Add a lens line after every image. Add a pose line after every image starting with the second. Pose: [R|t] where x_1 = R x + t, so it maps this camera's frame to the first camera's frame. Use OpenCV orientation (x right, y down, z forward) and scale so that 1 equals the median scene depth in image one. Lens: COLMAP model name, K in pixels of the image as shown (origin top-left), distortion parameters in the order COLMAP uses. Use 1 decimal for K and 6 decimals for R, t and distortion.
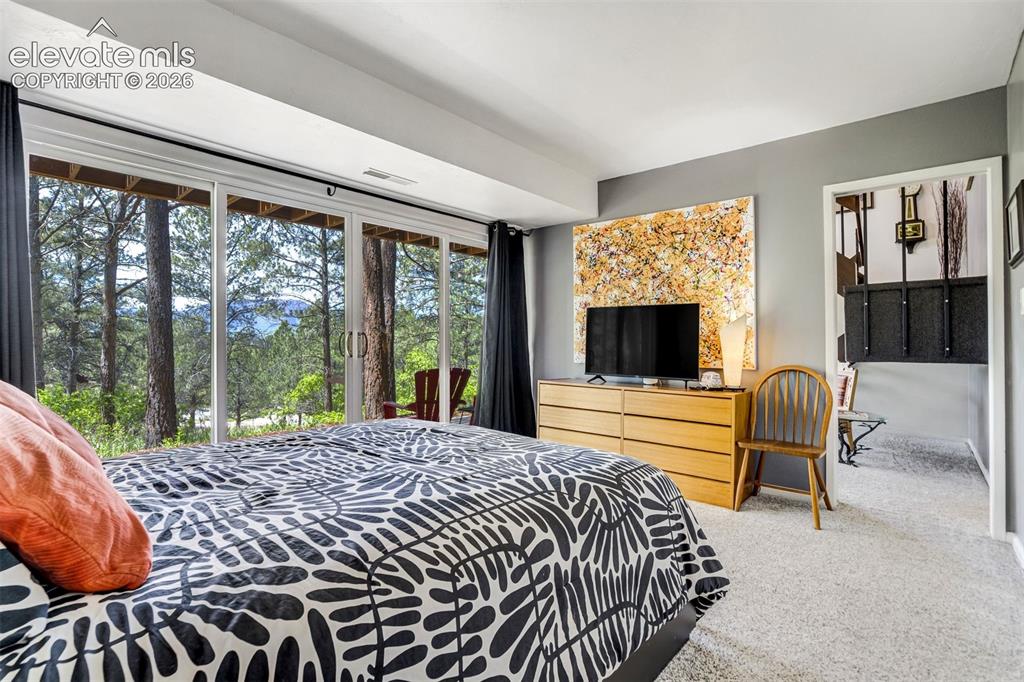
lens RADIAL K [[484.3, 0, 512.0], [0, 484.3, 341.0], [0, 0, 1]] dist [-0.041420, 0.000051]
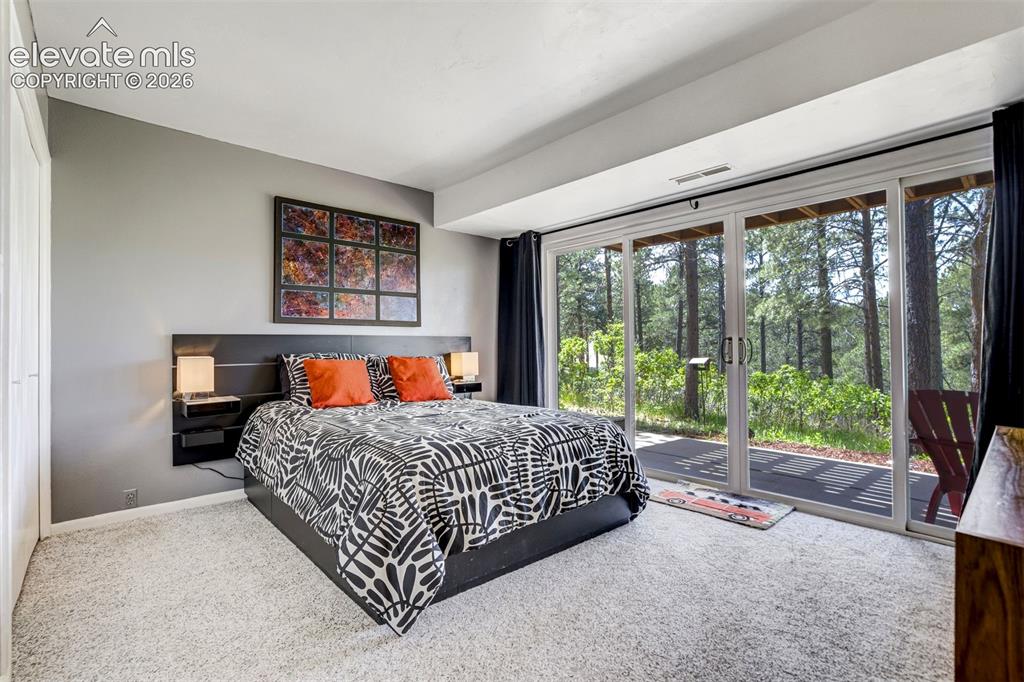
lens RADIAL K [[484.3, 0, 512.0], [0, 484.3, 341.0], [0, 0, 1]] dist [-0.041420, 0.000051]
pose [[-0.123659, -0.018674, -0.992149, 0.750695], [0.009697, 0.999752, -0.020026, 0.005251], [0.992277, -0.012097, -0.123447, 0.764617]]
